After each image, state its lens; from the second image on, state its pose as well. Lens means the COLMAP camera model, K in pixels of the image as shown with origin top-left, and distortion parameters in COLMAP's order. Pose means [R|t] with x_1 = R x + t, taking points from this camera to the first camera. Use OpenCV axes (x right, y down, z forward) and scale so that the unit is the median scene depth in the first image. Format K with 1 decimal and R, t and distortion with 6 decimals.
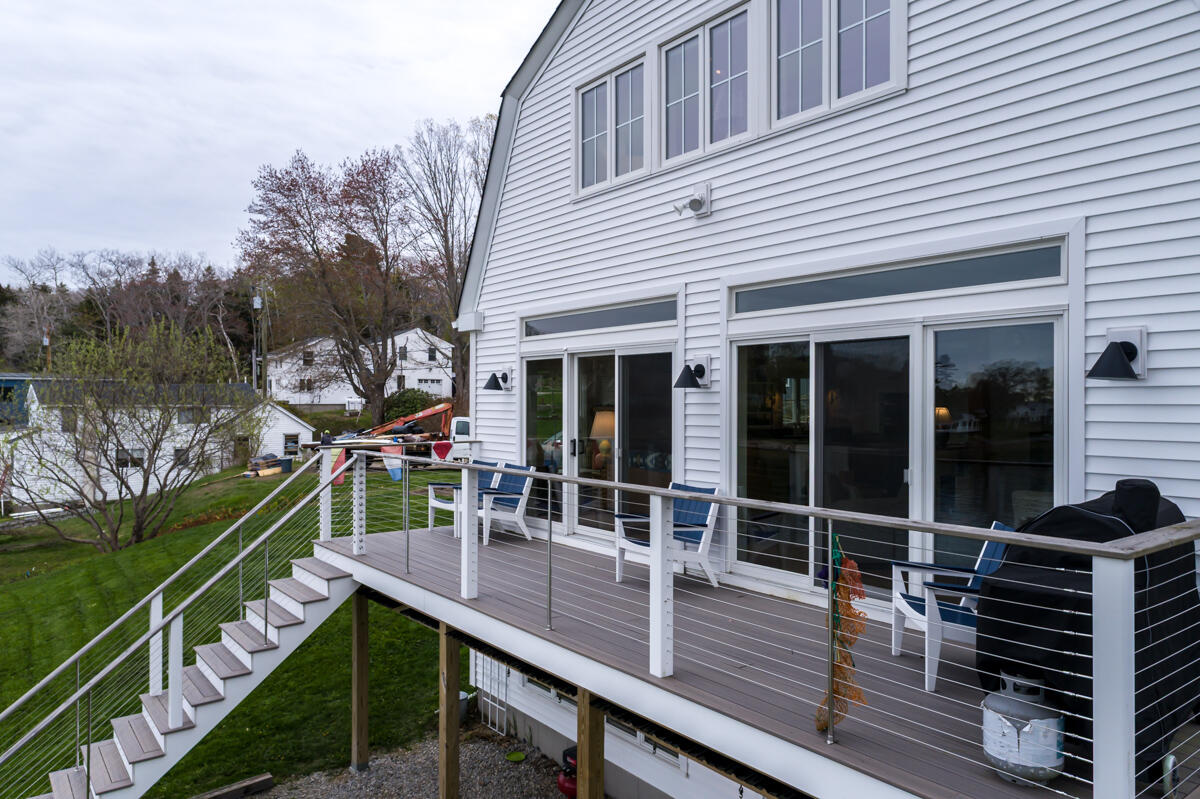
lens RADIAL K [[817.4, 0, 596.0], [0, 817.4, 395.7], [0, 0, 1]] dist [0.001787, 0.004474]
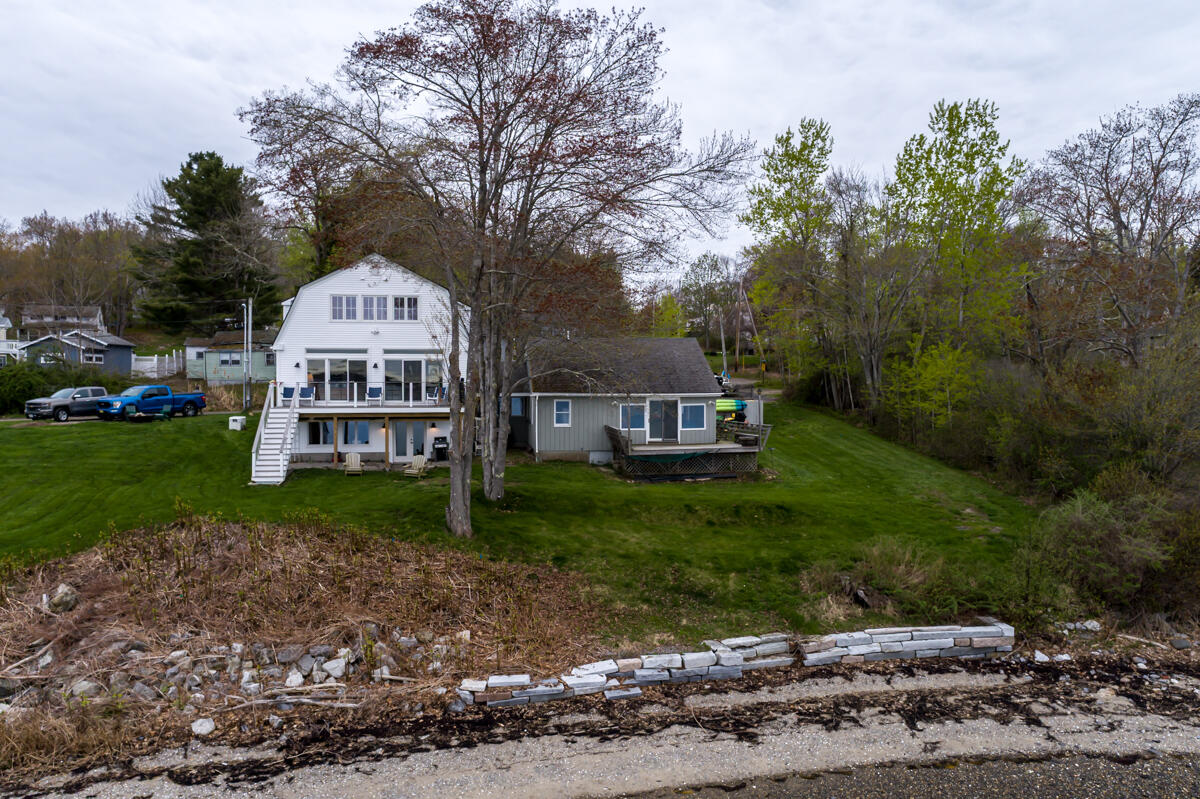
lens RADIAL K [[824.4, 0, 597.0], [0, 824.4, 398.6], [0, 0, 1]] dist [0.001673, 0.005843]
pose [[0.471719, -0.020799, 0.881503, -2.942307], [-0.006520, 0.999612, 0.027074, 0.026620], [-0.881725, -0.018519, 0.471401, -2.065849]]
